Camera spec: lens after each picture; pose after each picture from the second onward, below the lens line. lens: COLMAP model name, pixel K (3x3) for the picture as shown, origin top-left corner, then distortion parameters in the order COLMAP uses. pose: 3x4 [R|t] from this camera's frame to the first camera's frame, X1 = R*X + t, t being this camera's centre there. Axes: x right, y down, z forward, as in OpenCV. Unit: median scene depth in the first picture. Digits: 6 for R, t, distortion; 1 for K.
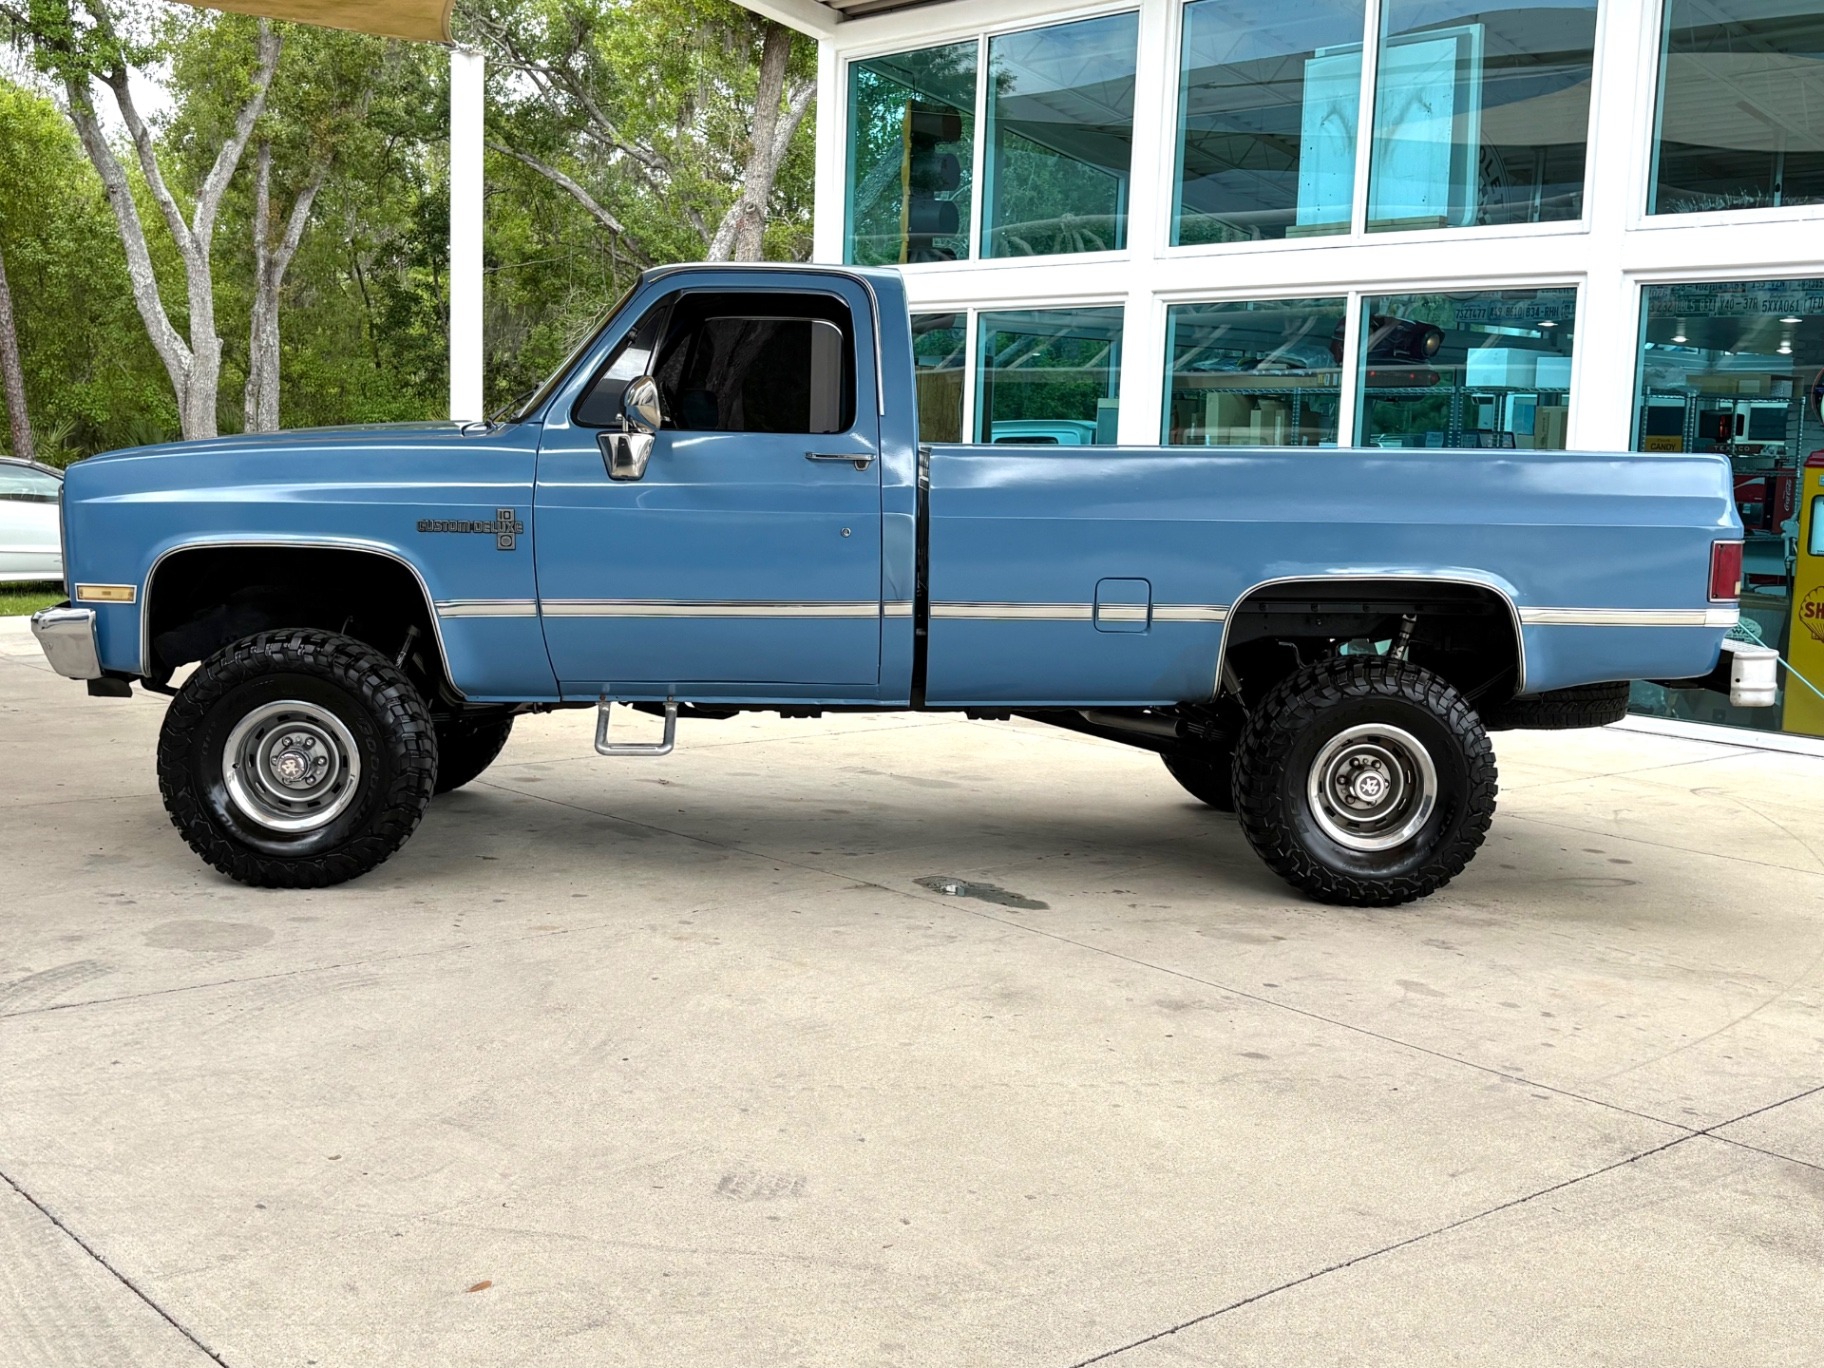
lens RADIAL K [[2085.1, 0, 912.0], [0, 2085.1, 684.0], [0, 0, 1]] dist [0.196385, -0.701585]
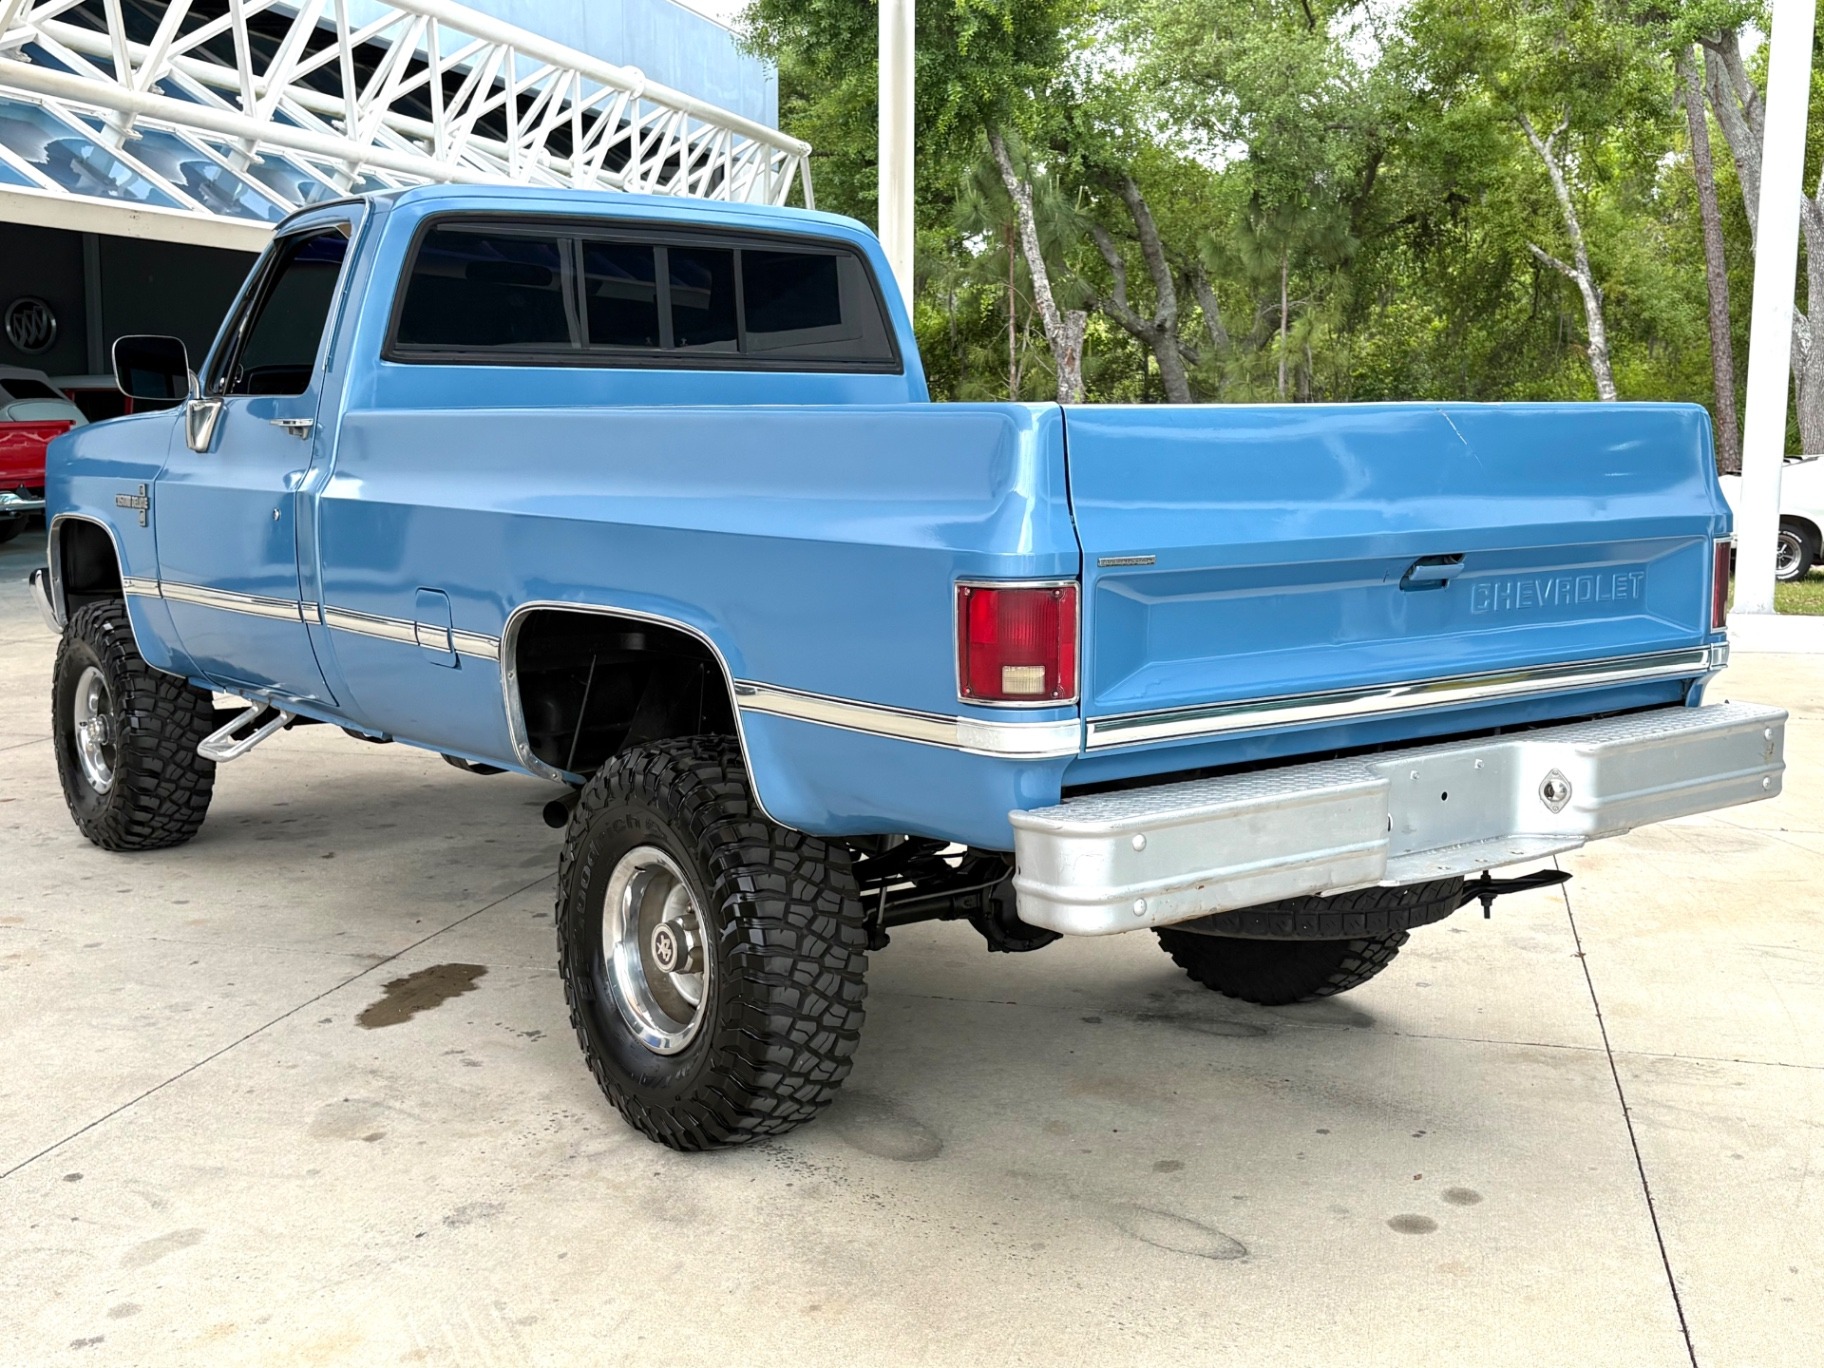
lens RADIAL K [[2085.1, 0, 912.0], [0, 2085.1, 684.0], [0, 0, 1]] dist [0.196385, -0.701585]
pose [[0.574813, 0.085921, -0.813761, 0.777267], [-0.085722, 0.995323, 0.044540, -0.064275], [0.813782, 0.044156, 0.579490, 0.718770]]
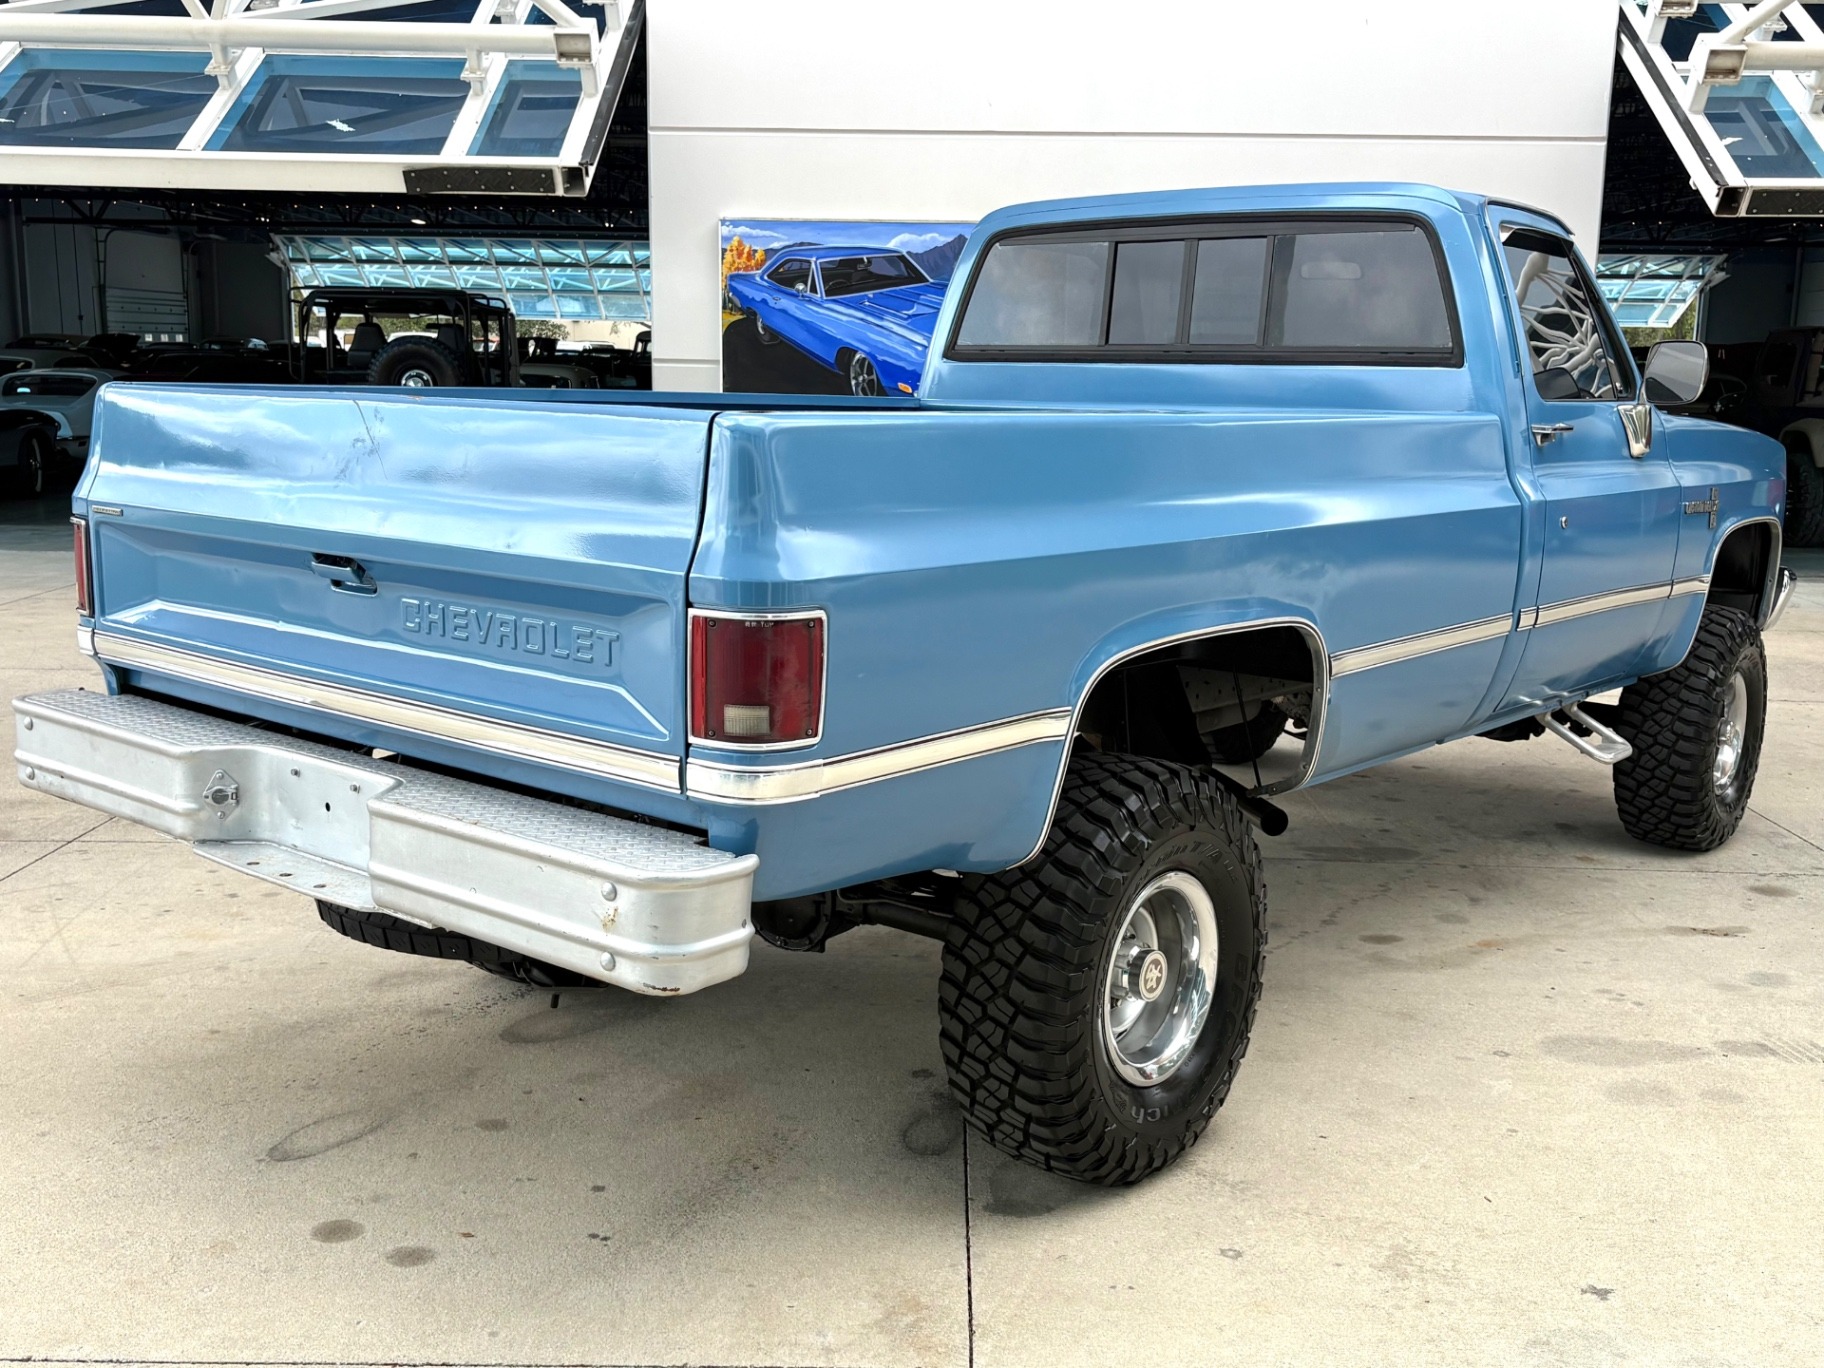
lens RADIAL K [[1847.0, 0, 916.6], [0, 1847.0, 656.9], [0, 0, 1]] dist [0.075242, -0.186086]
pose [[-0.670606, 0.083199, -0.737133, 0.654884], [-0.125532, 0.966632, 0.223305, -0.190346], [0.731115, 0.242283, -0.637785, 1.583949]]
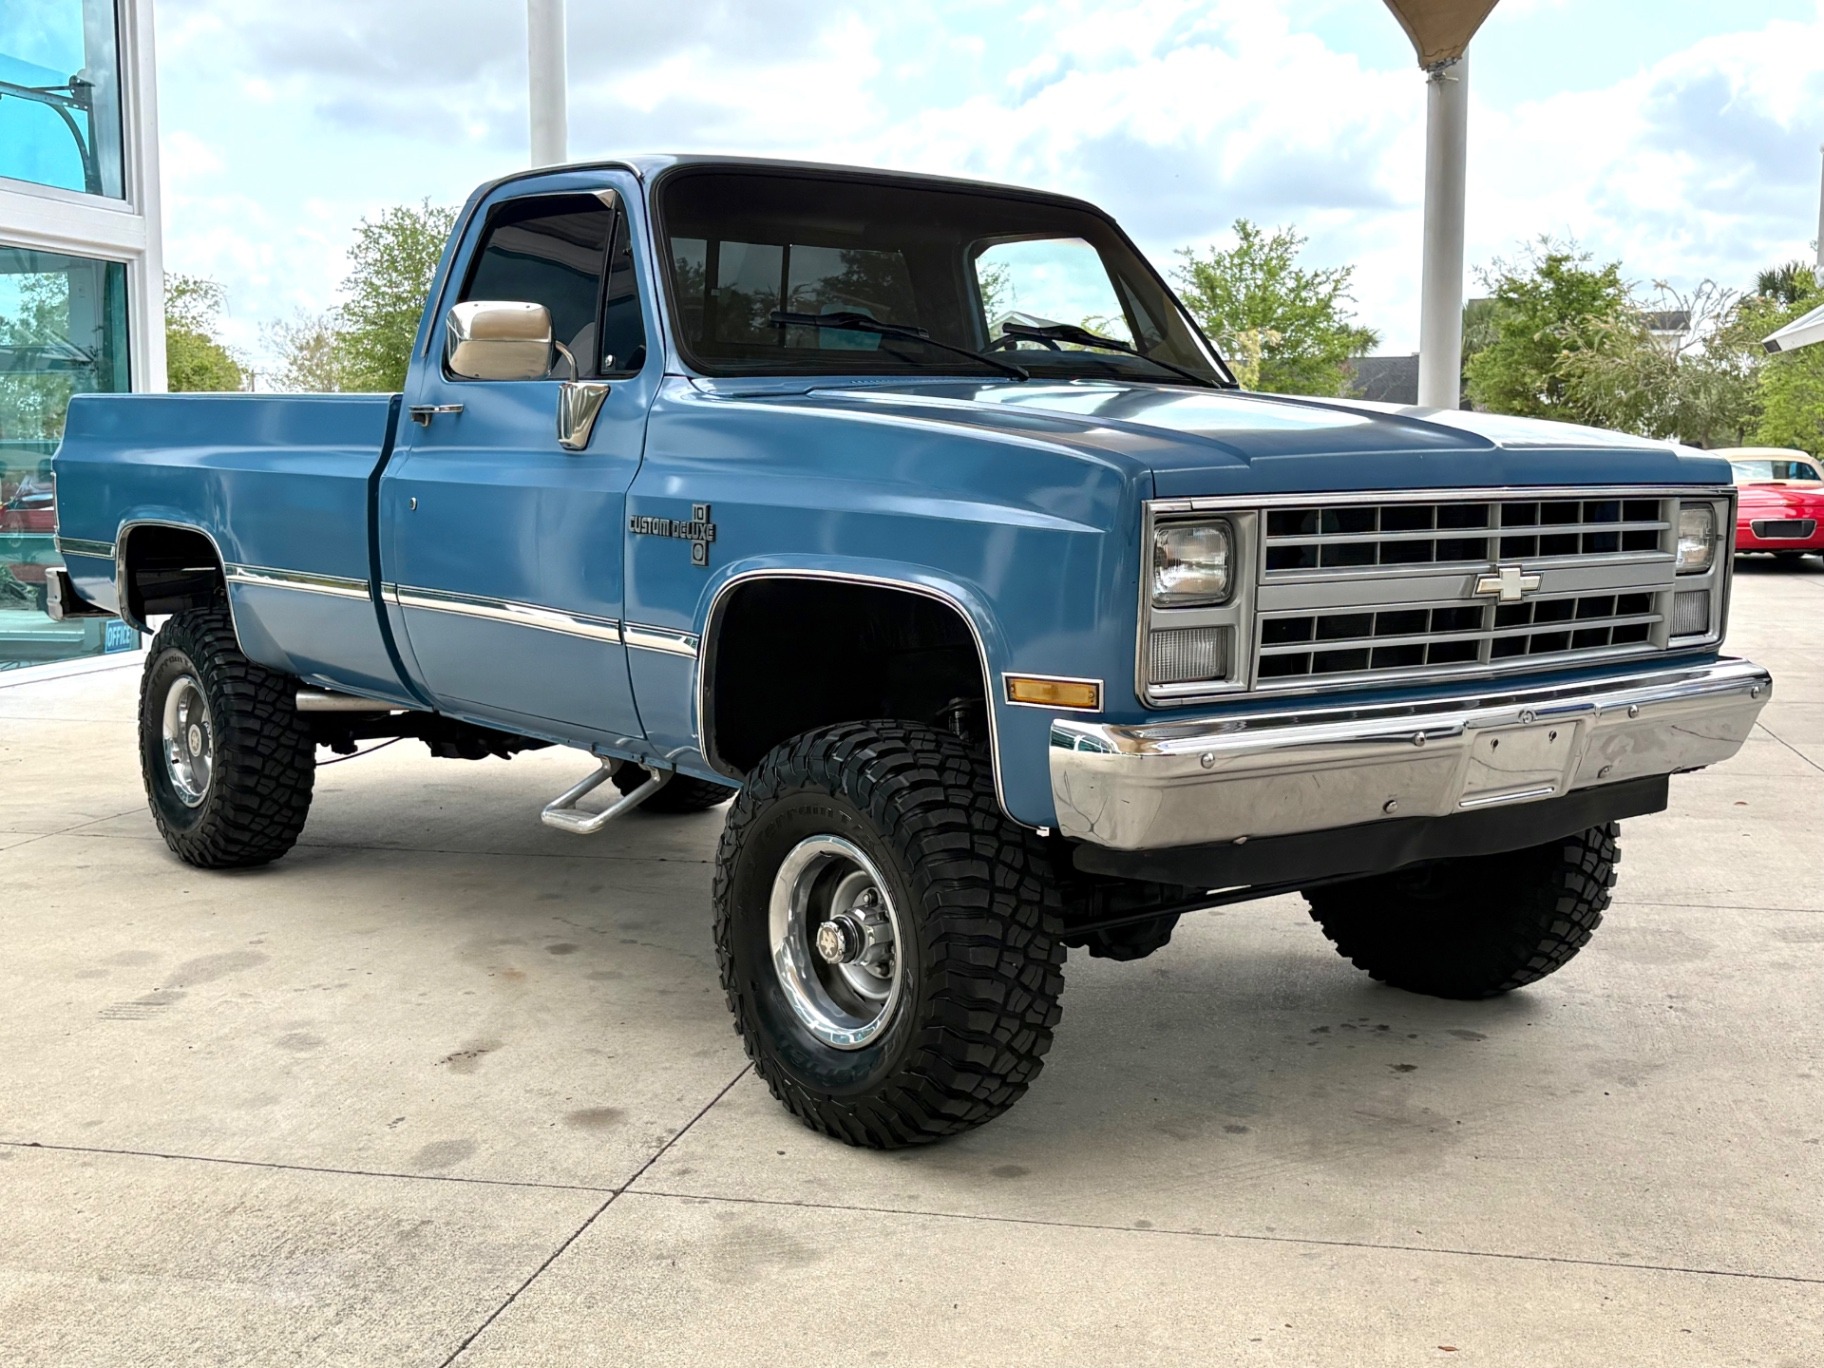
lens RADIAL K [[2196.3, 0, 912.0], [0, 2196.3, 684.0], [0, 0, 1]] dist [0.115822, -0.363314]
pose [[-0.593338, -0.119171, 0.796083, -0.822426], [0.074457, 0.976615, 0.201691, -0.195783], [-0.801503, 0.178945, -0.570589, 1.628716]]
